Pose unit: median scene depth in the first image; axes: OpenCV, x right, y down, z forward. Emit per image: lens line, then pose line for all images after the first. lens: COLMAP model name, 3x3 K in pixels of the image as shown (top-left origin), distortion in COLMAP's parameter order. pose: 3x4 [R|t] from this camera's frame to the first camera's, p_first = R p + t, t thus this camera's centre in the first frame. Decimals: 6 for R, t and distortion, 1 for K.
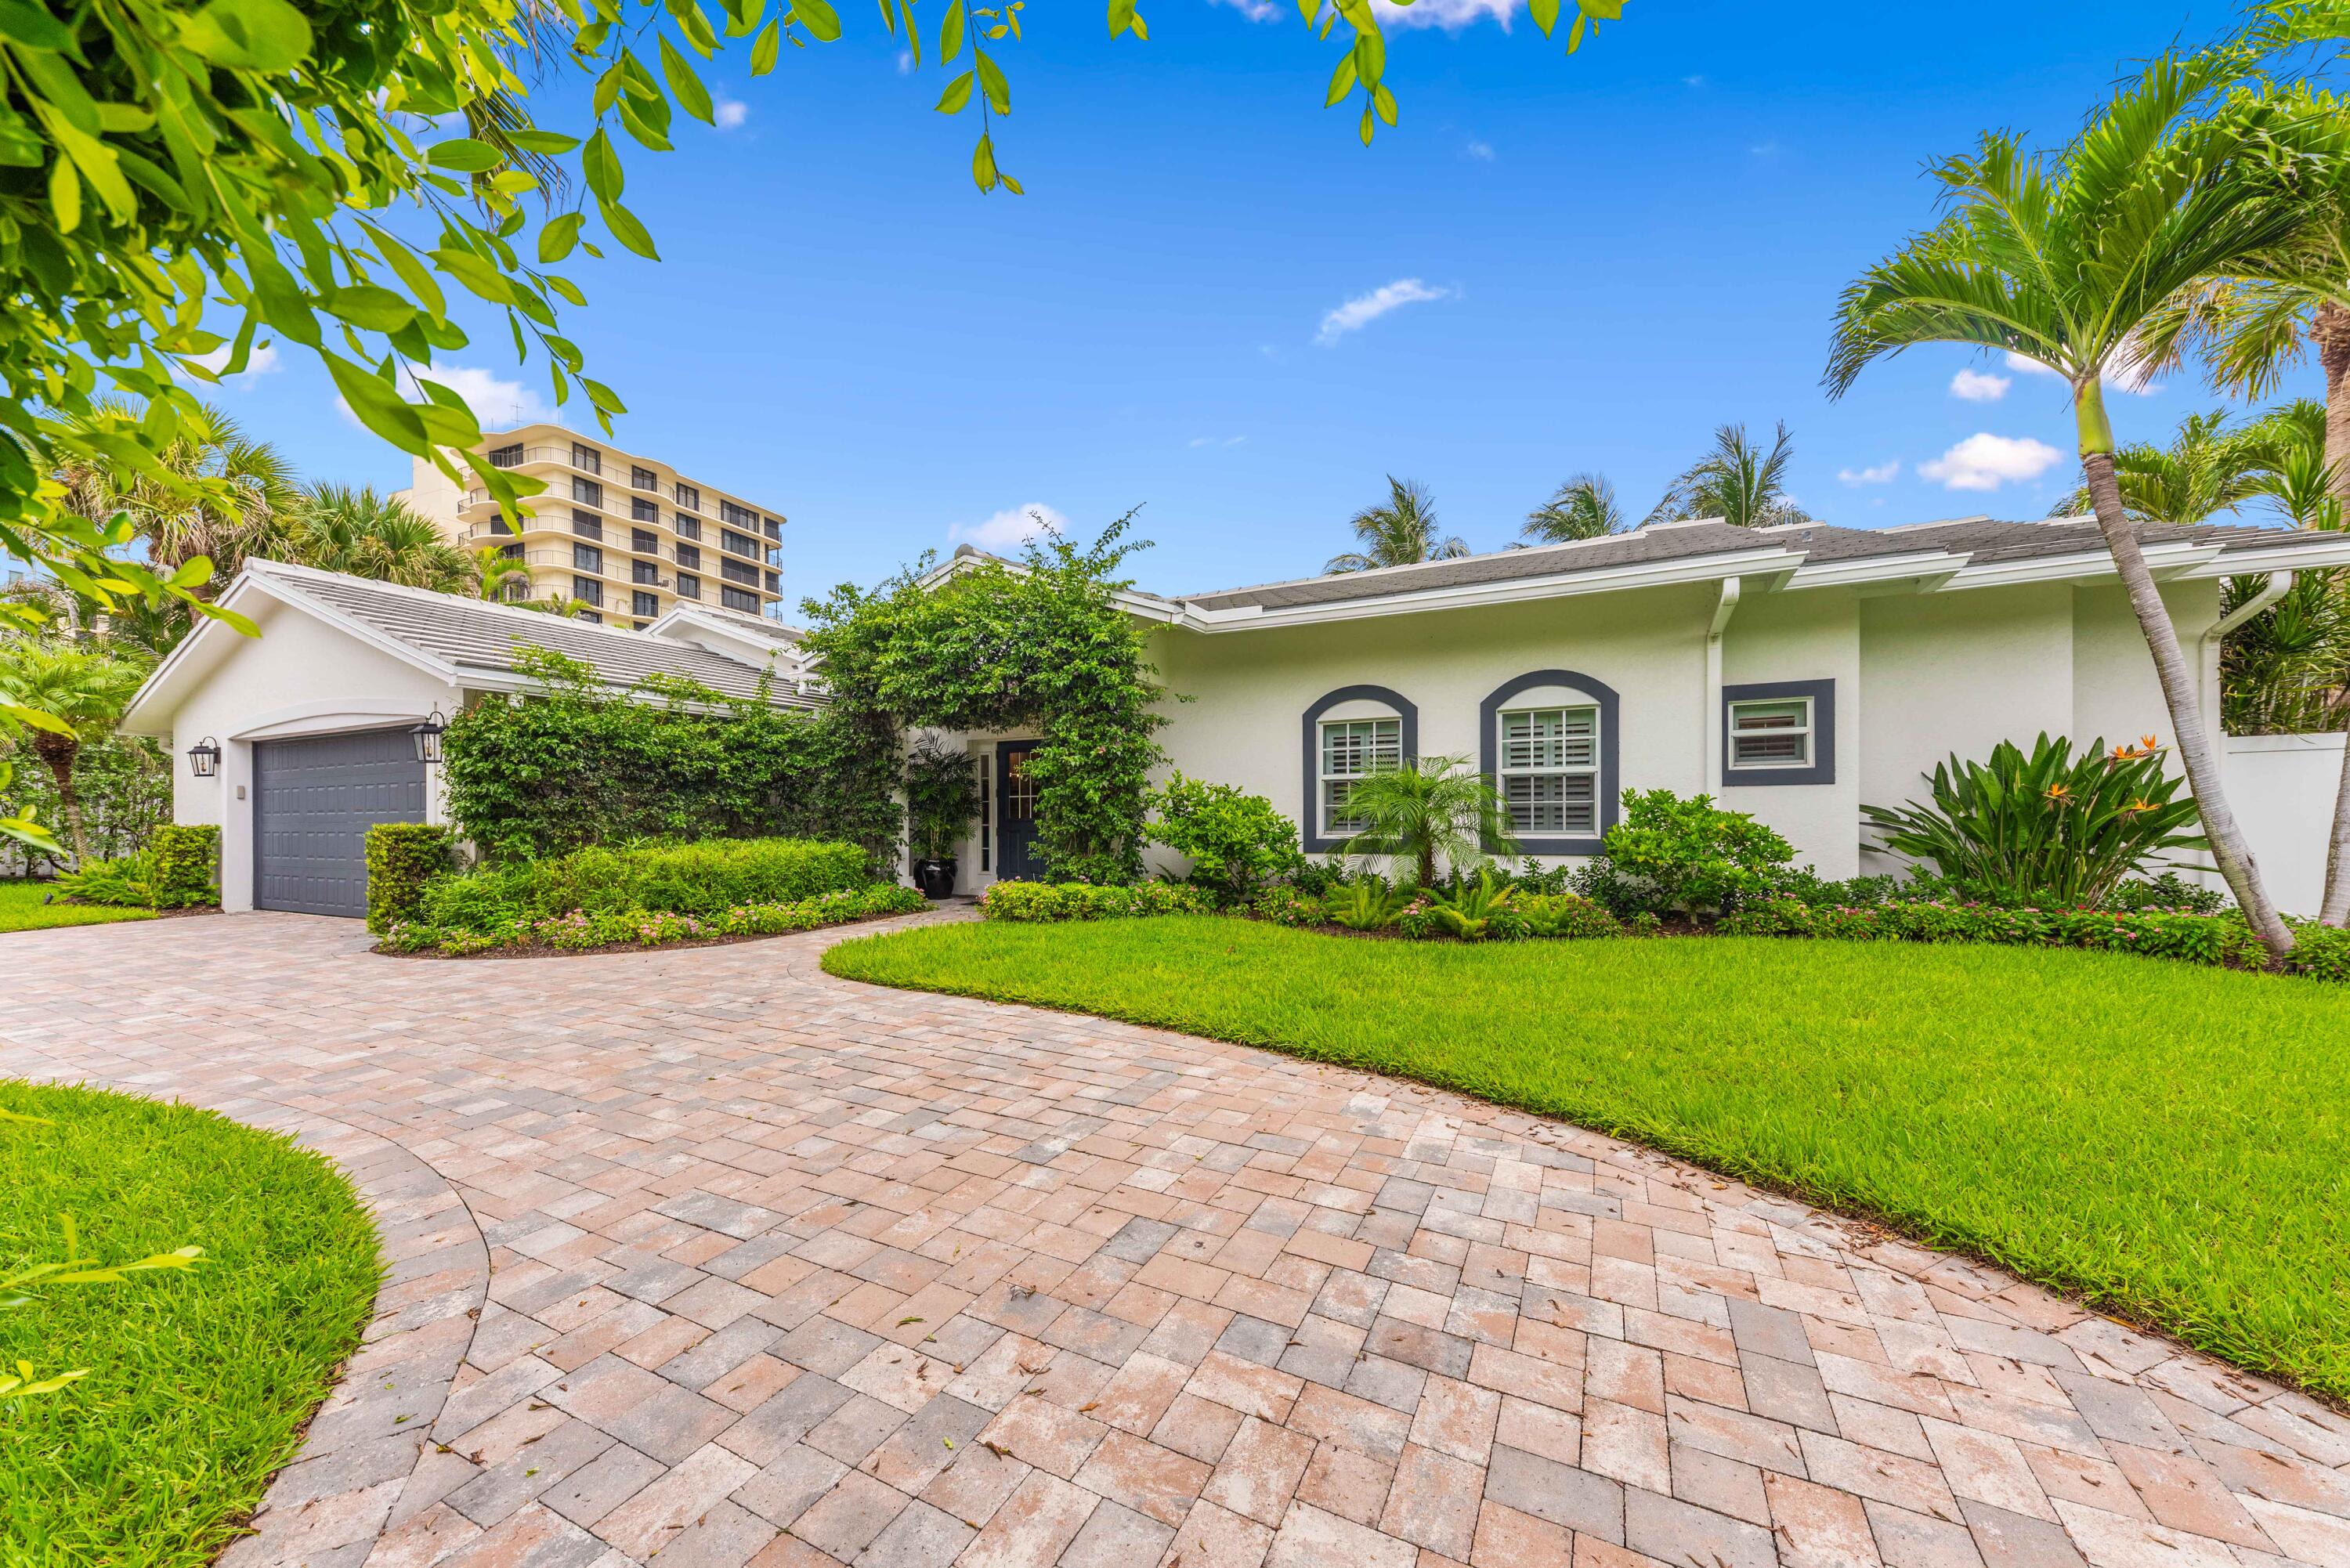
lens RADIAL K [[855.4, 0, 1173.3], [0, 855.4, 840.1], [0, 0, 1]] dist [0.018519, -0.011771]
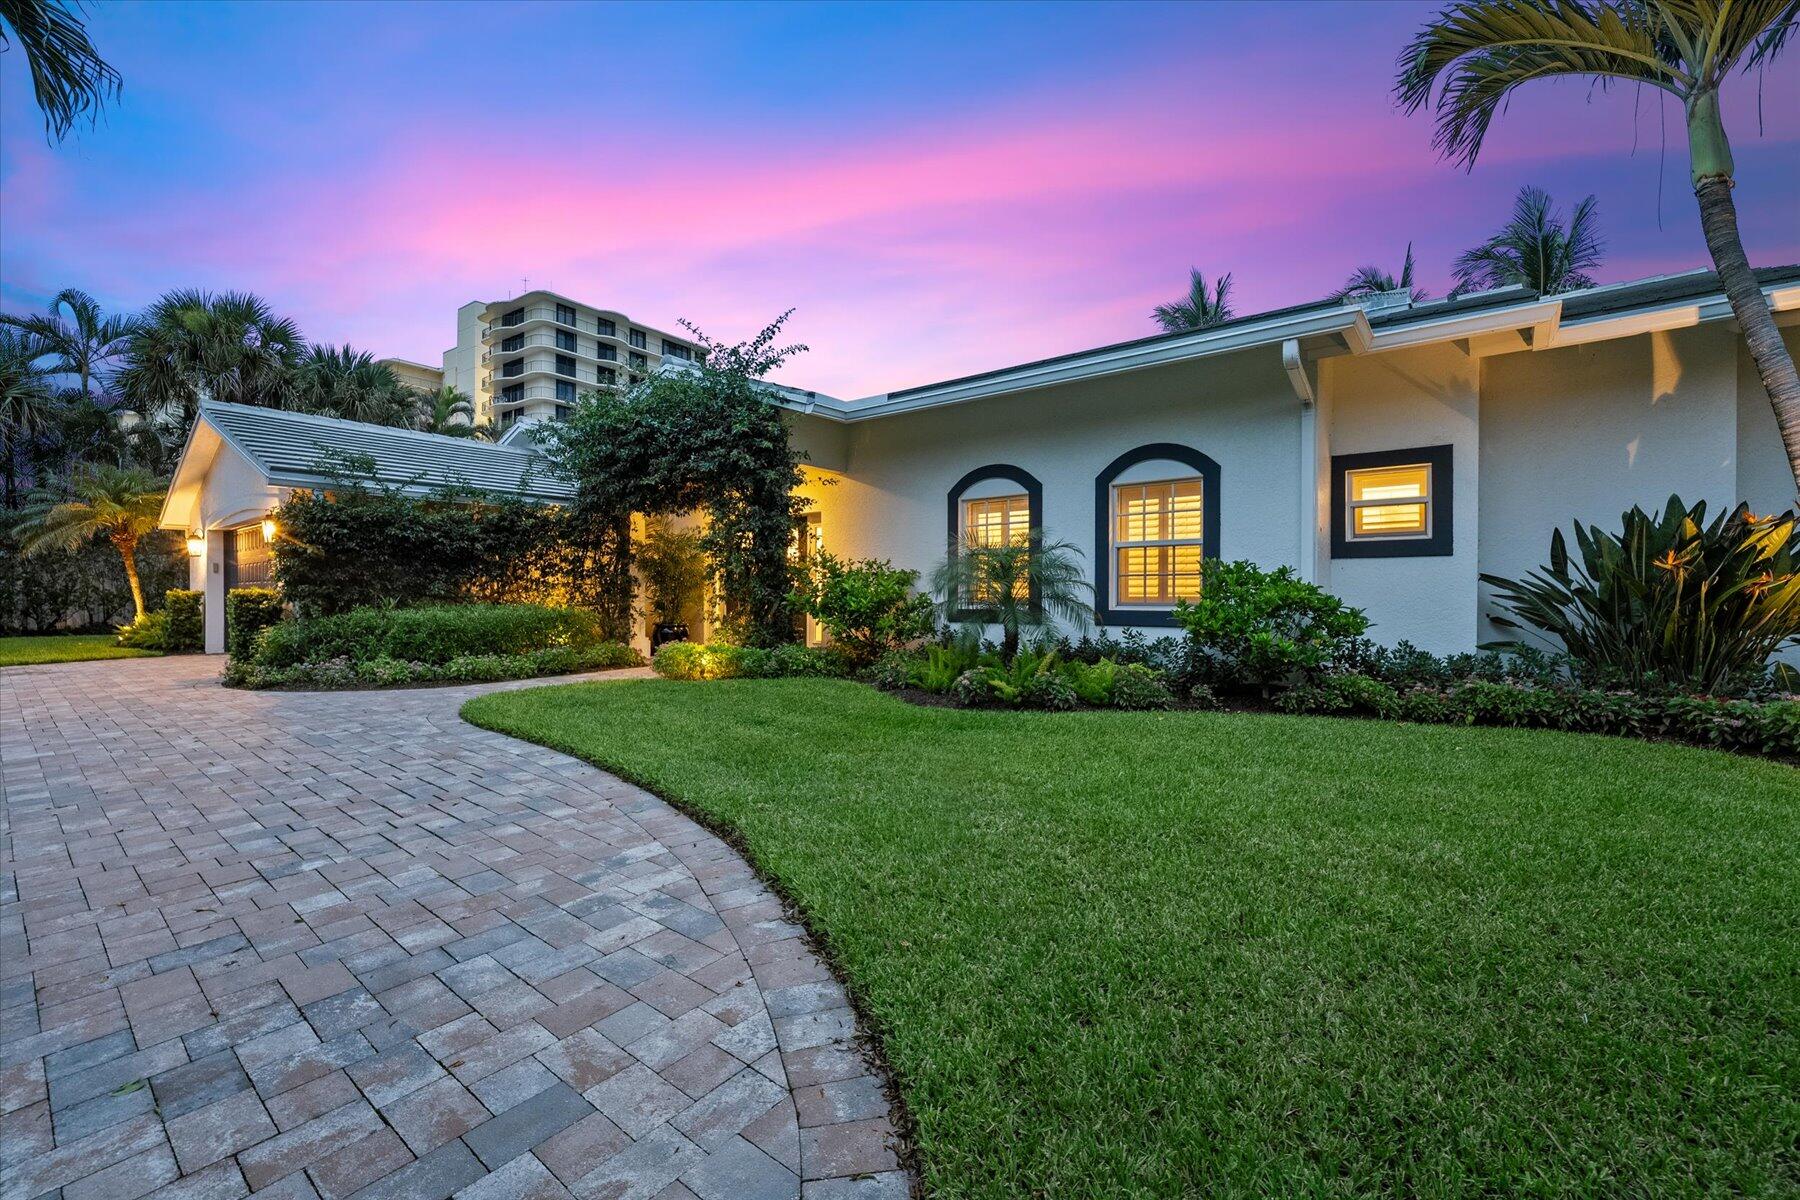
lens RADIAL K [[744.0, 0, 879.0], [0, 744.0, 612.0], [0, 0, 1]] dist [-0.013732, -0.000020]
pose [[0.977367, 0.012285, -0.211192, 0.320217], [-0.012536, 0.999921, 0.000150, 0.004219], [0.211177, 0.002500, 0.977445, 0.081108]]
